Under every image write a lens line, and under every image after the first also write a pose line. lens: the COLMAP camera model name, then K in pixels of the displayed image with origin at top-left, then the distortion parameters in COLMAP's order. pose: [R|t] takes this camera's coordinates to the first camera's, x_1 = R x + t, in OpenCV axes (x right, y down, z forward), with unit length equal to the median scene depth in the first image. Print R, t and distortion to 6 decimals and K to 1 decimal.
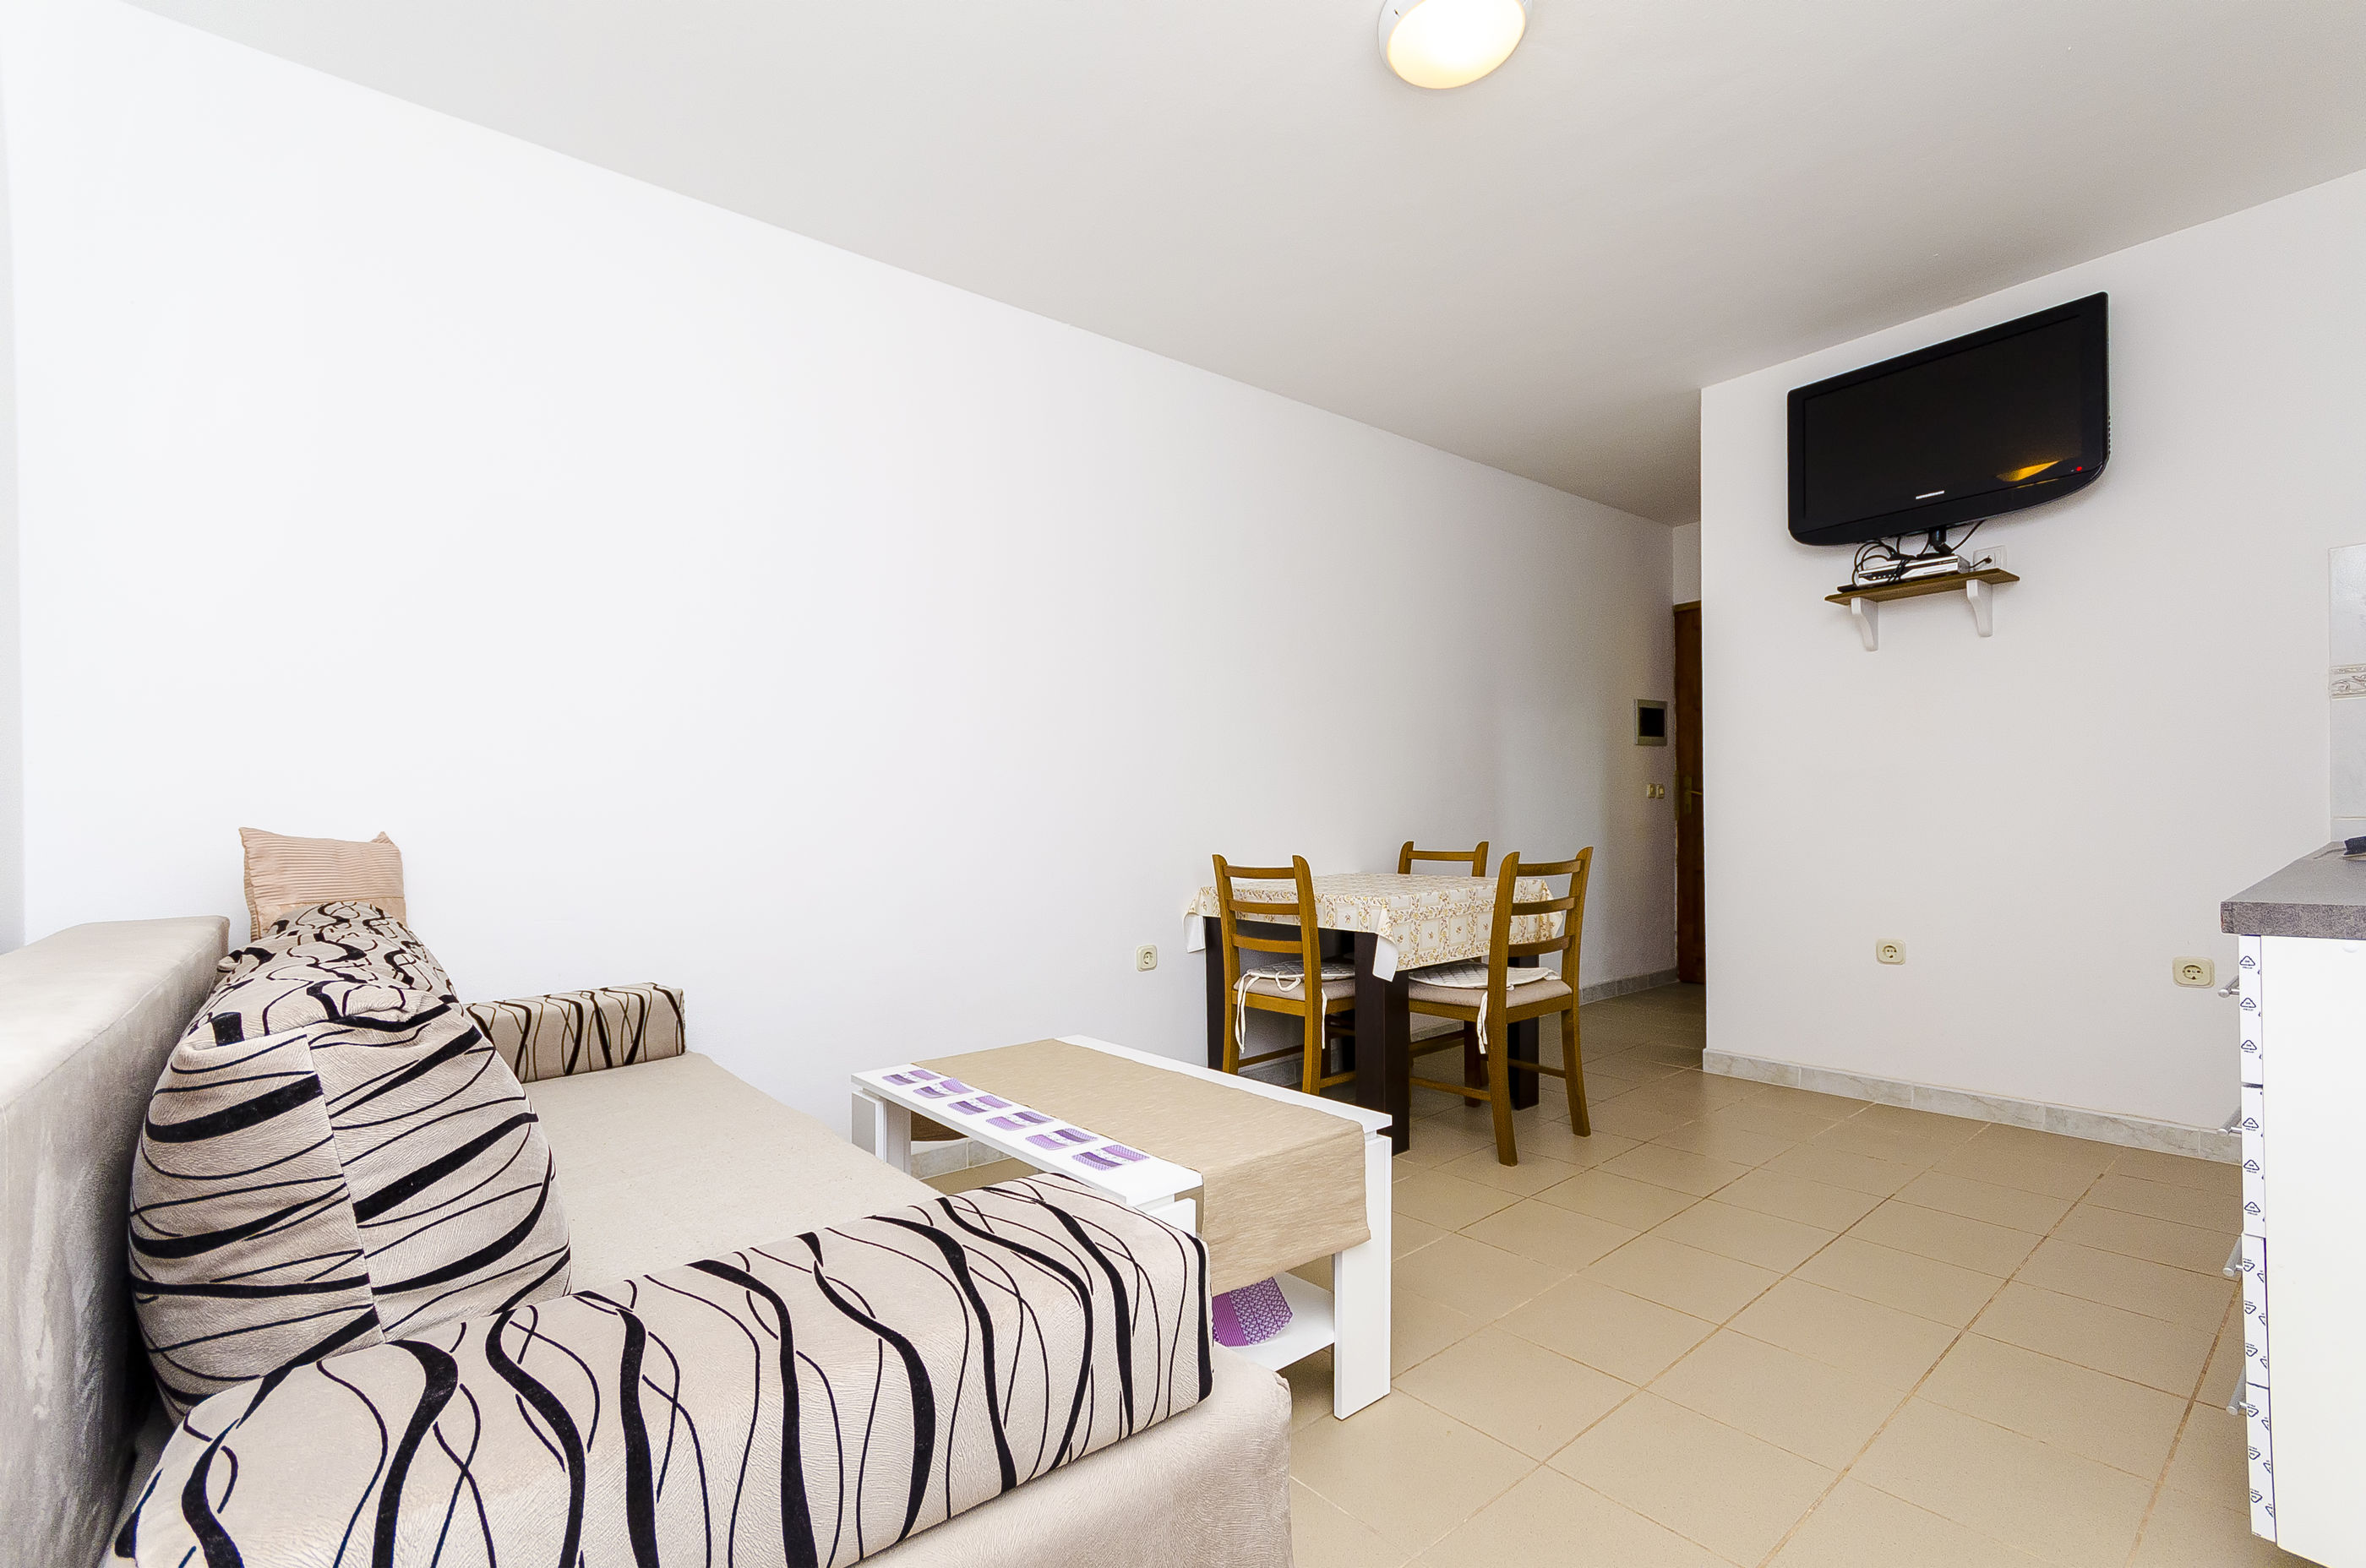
lens RADIAL K [[1036.4, 0, 1209.2], [0, 1036.4, 791.6], [0, 0, 1]] dist [0.000205, 0.000167]
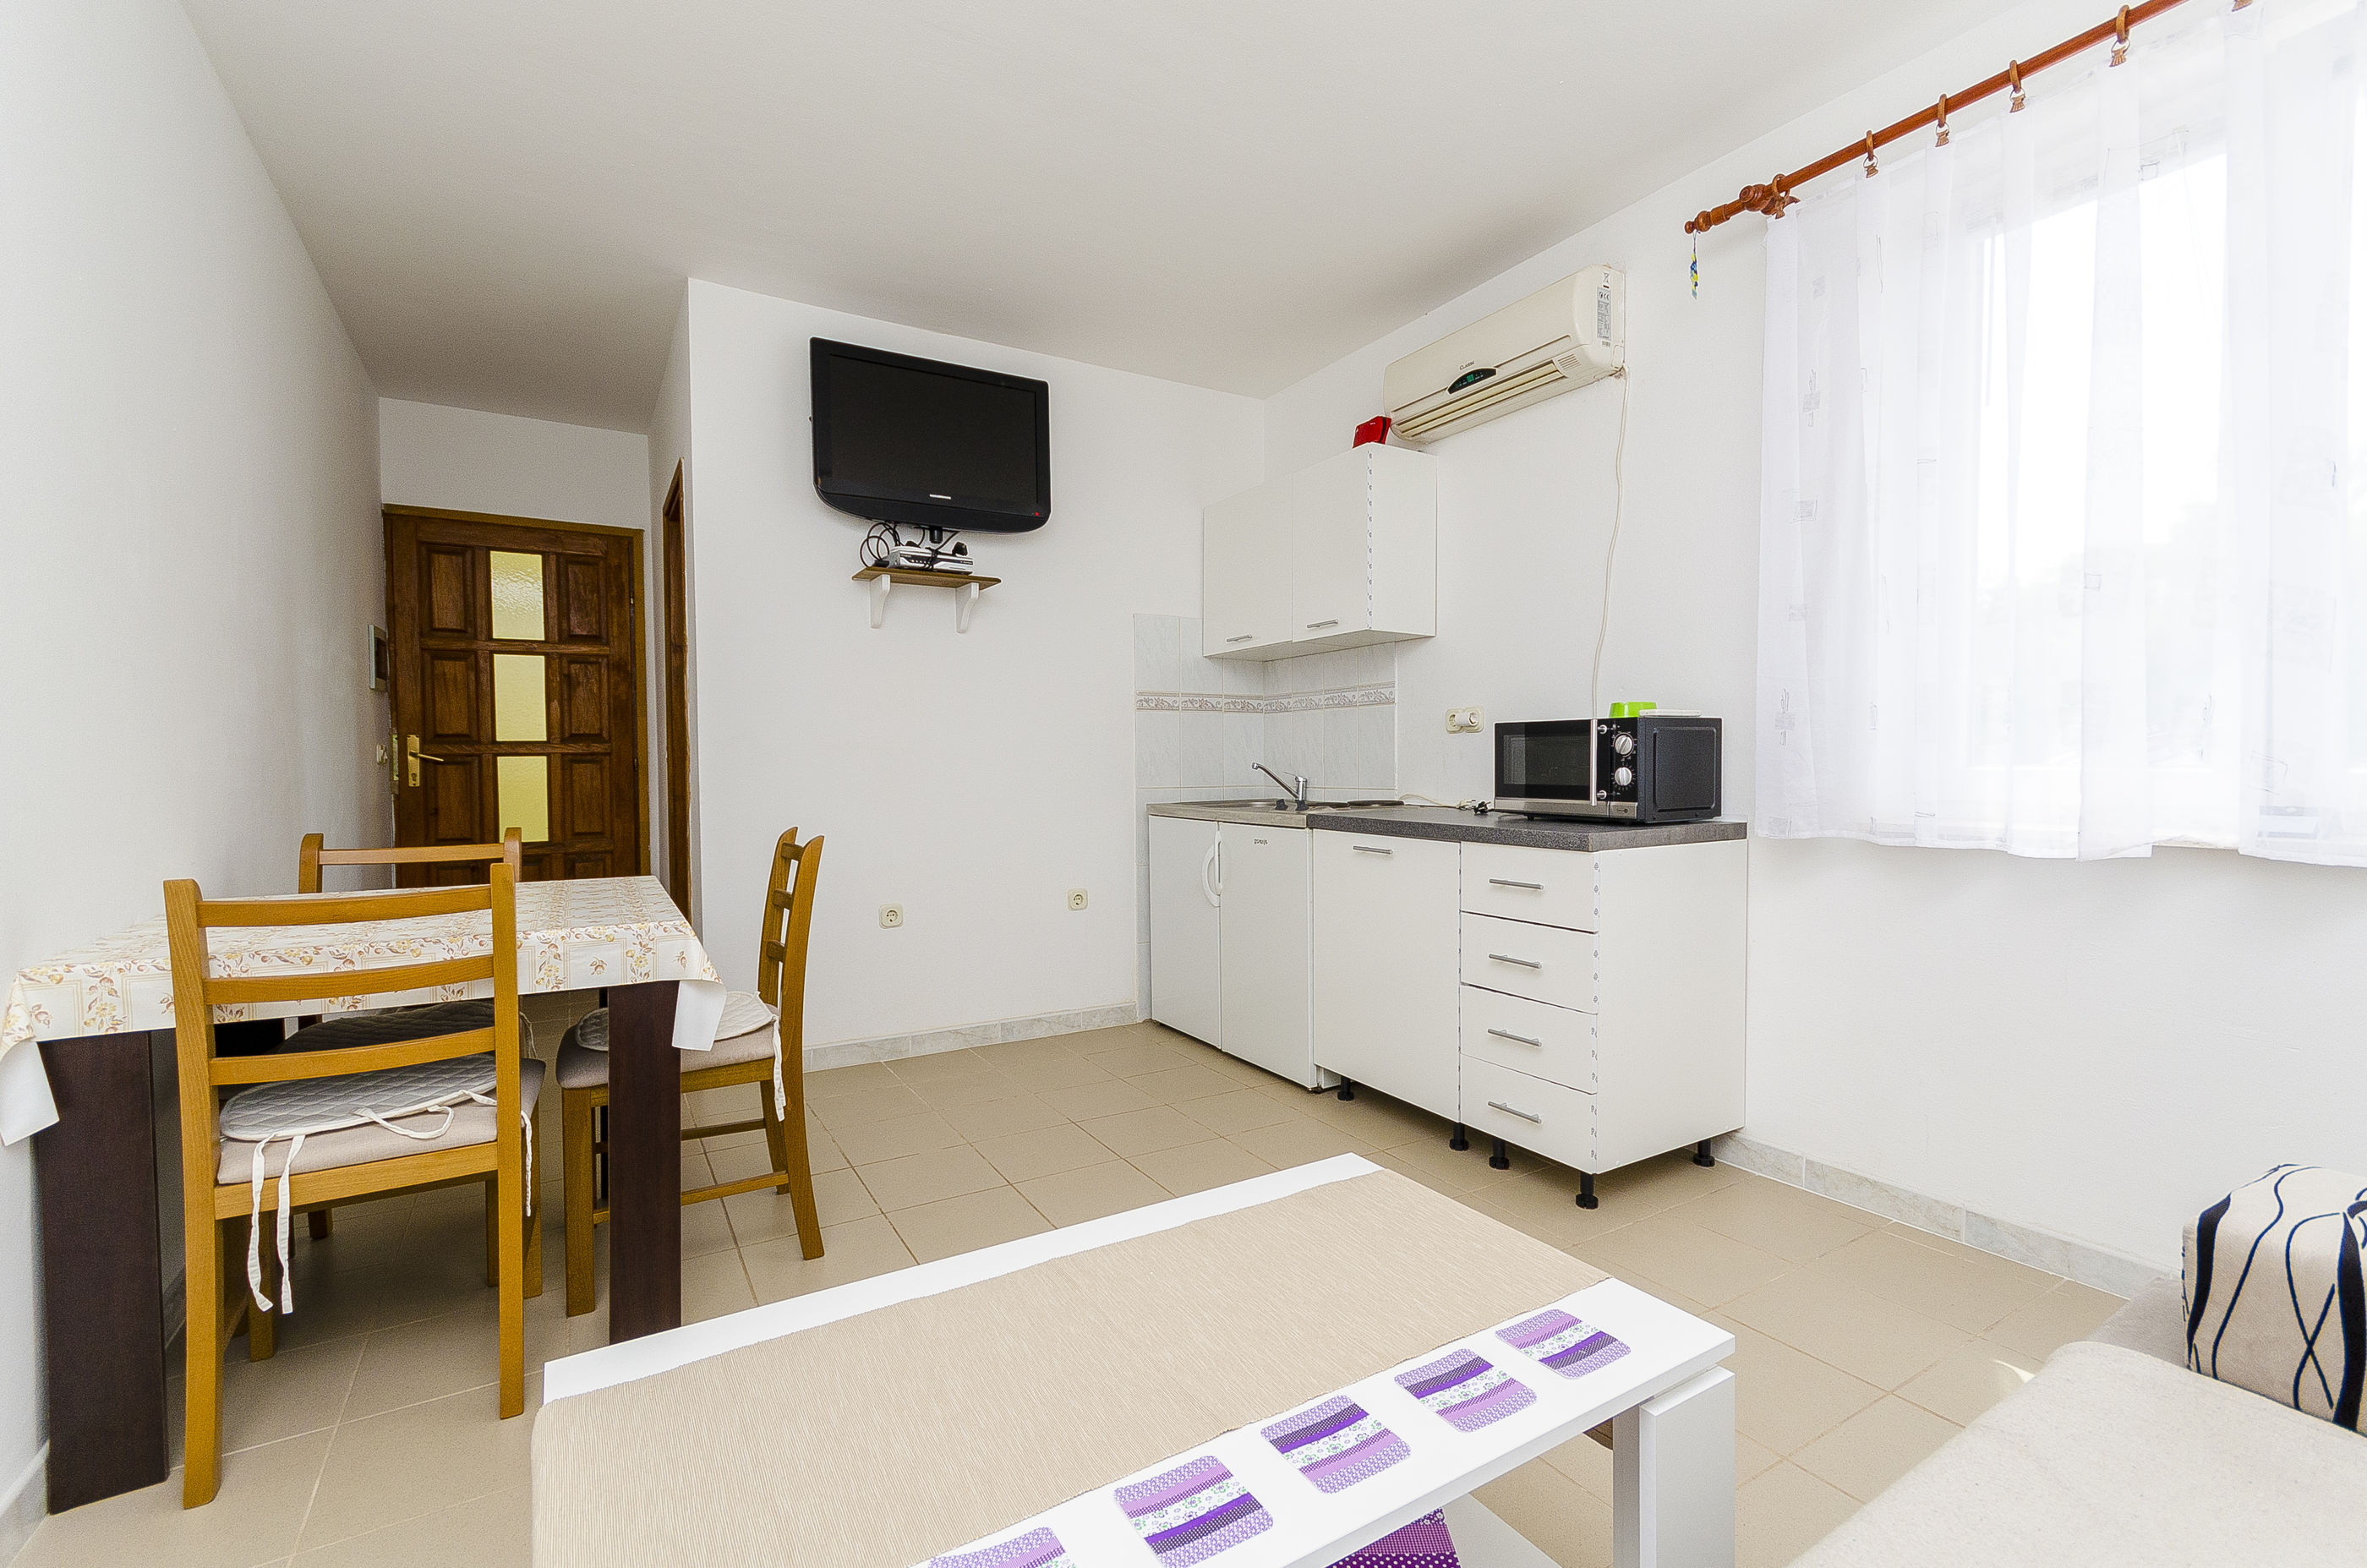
lens RADIAL K [[1036.9, 0, 1209.7], [0, 1036.9, 791.6], [0, 0, 1]] dist [0.000205, 0.000167]
pose [[0.152116, -0.003105, 0.988358, -0.364615], [-0.022418, 0.999727, 0.006591, 0.014543], [-0.988108, -0.023160, 0.152005, 0.558473]]
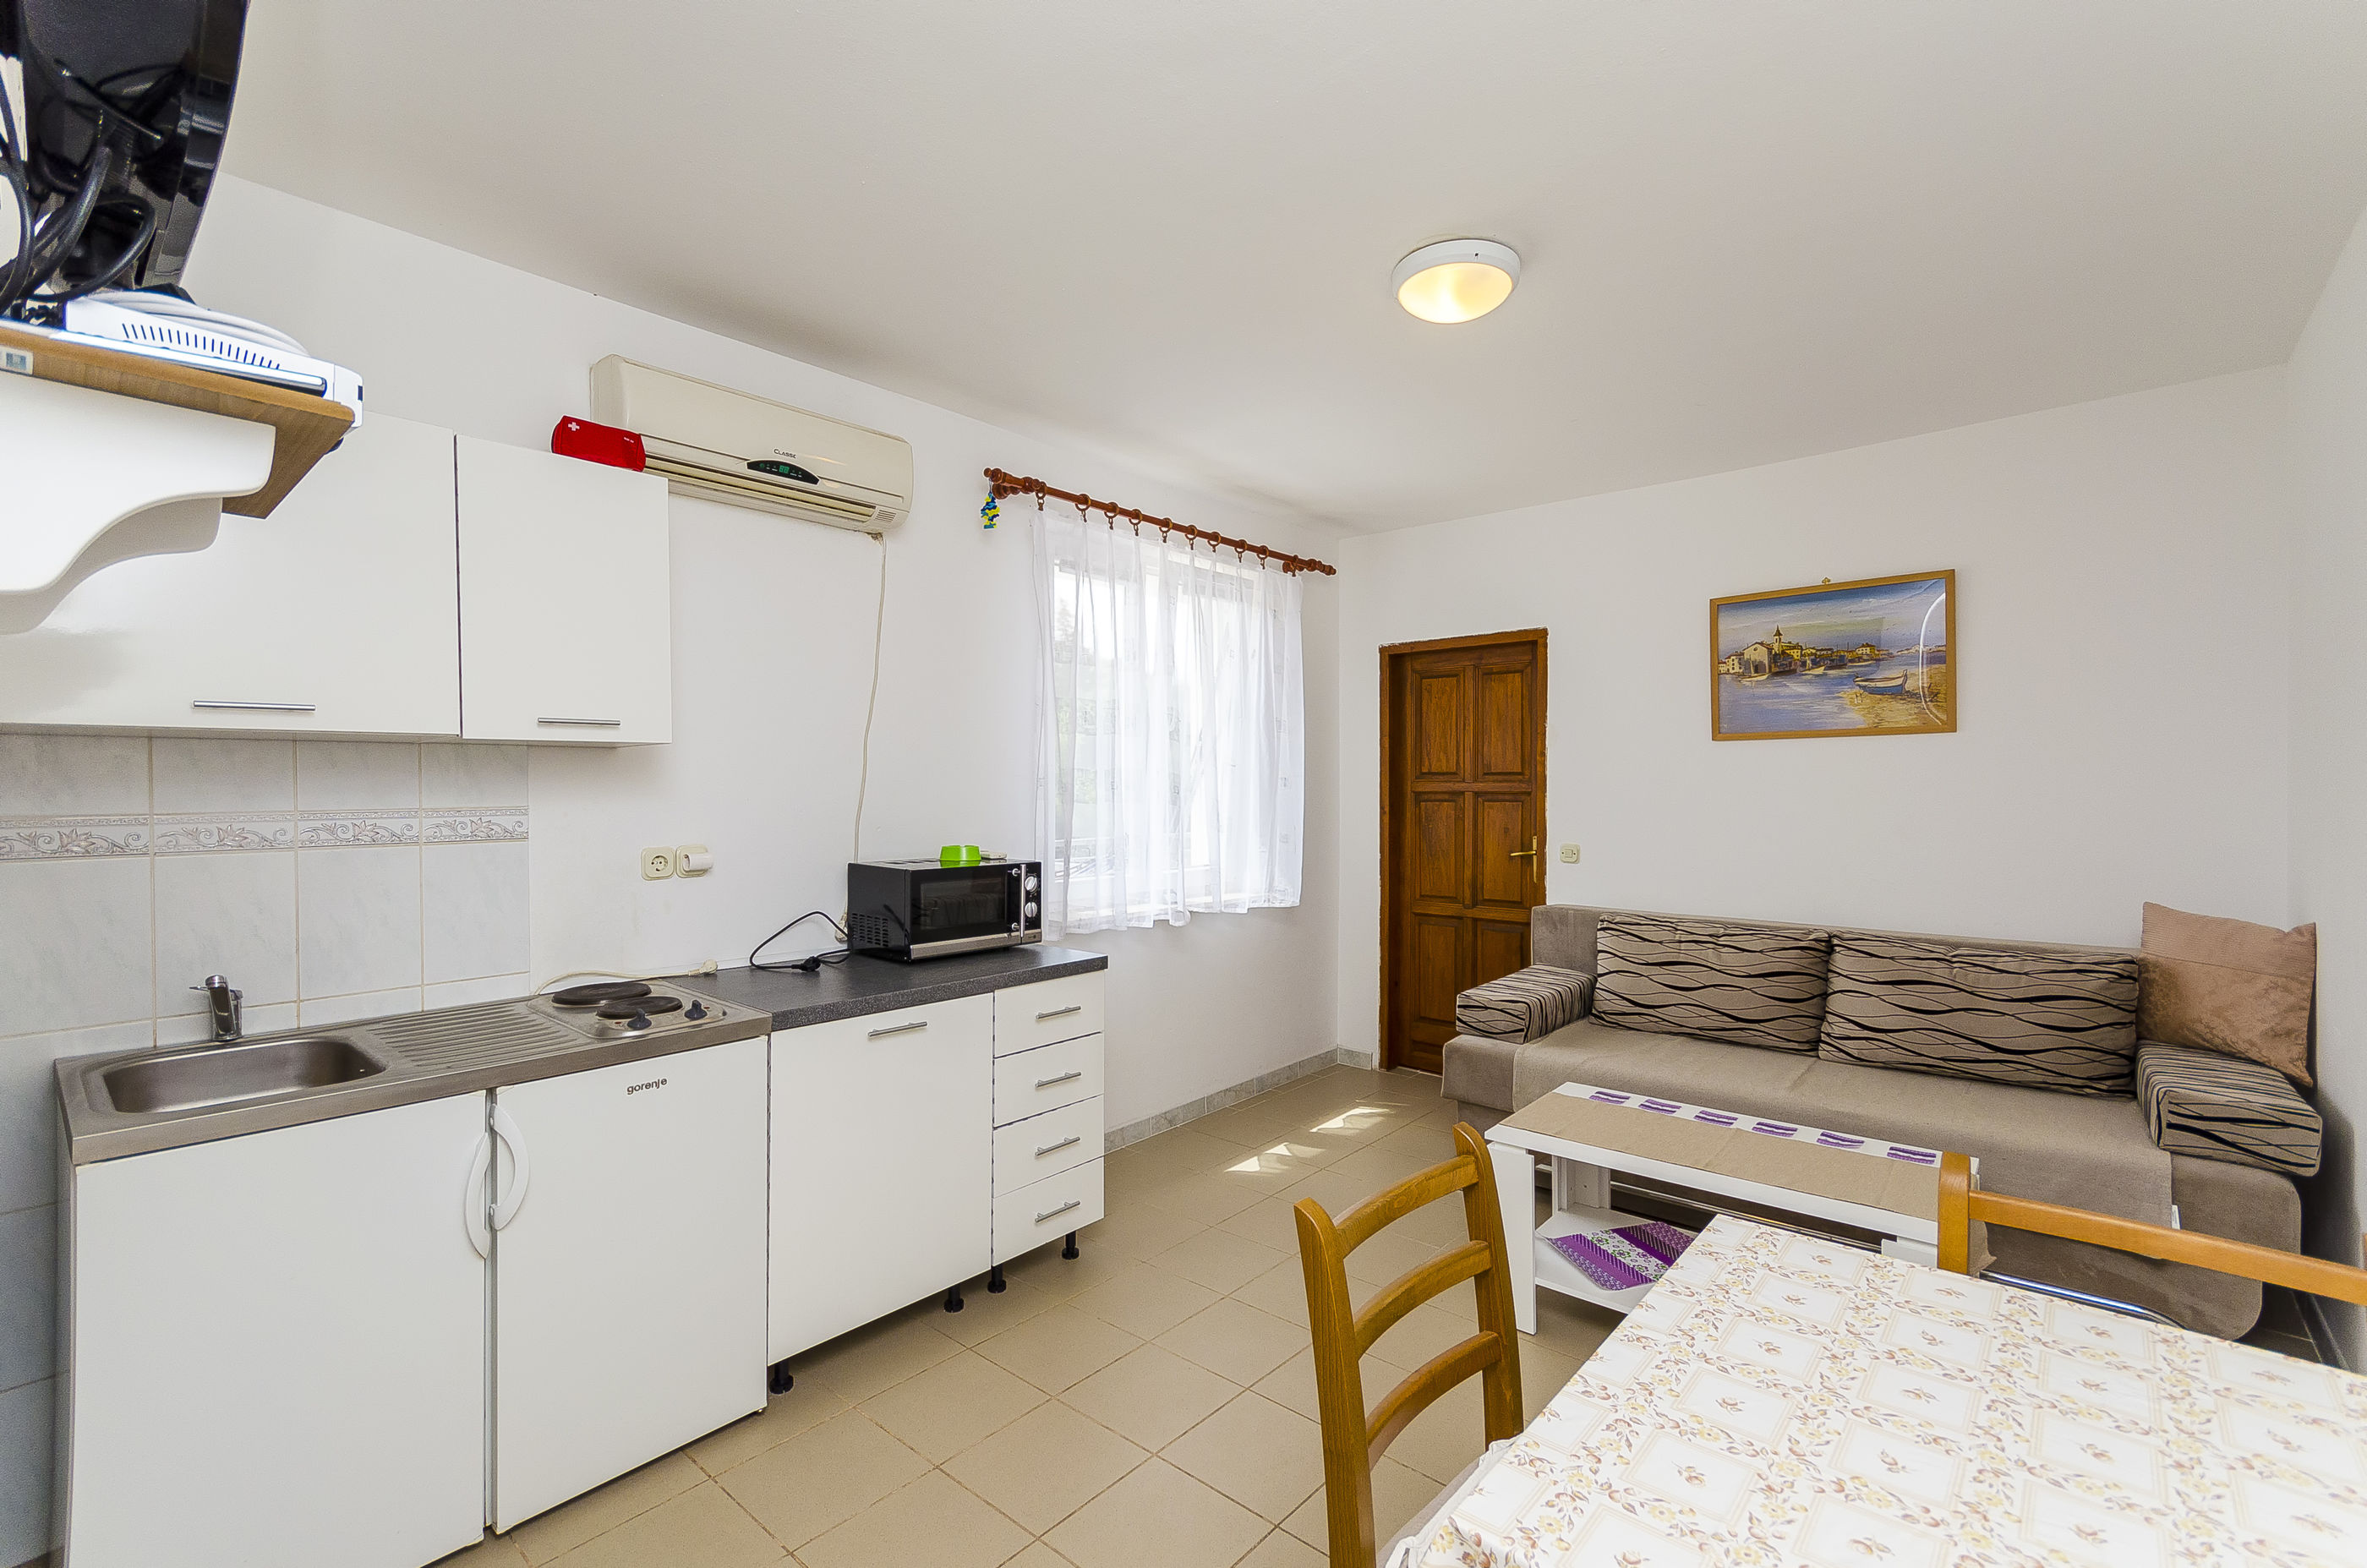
lens RADIAL K [[1033.8, 0, 1183.5], [0, 1033.8, 784.0], [0, 0, 1]] dist [-0.000292, 0.000018]
pose [[-0.988042, 0.027963, -0.151629, 0.444744], [0.031583, 0.999269, -0.021521, -0.089046], [0.150917, -0.026053, -0.988203, 1.336327]]
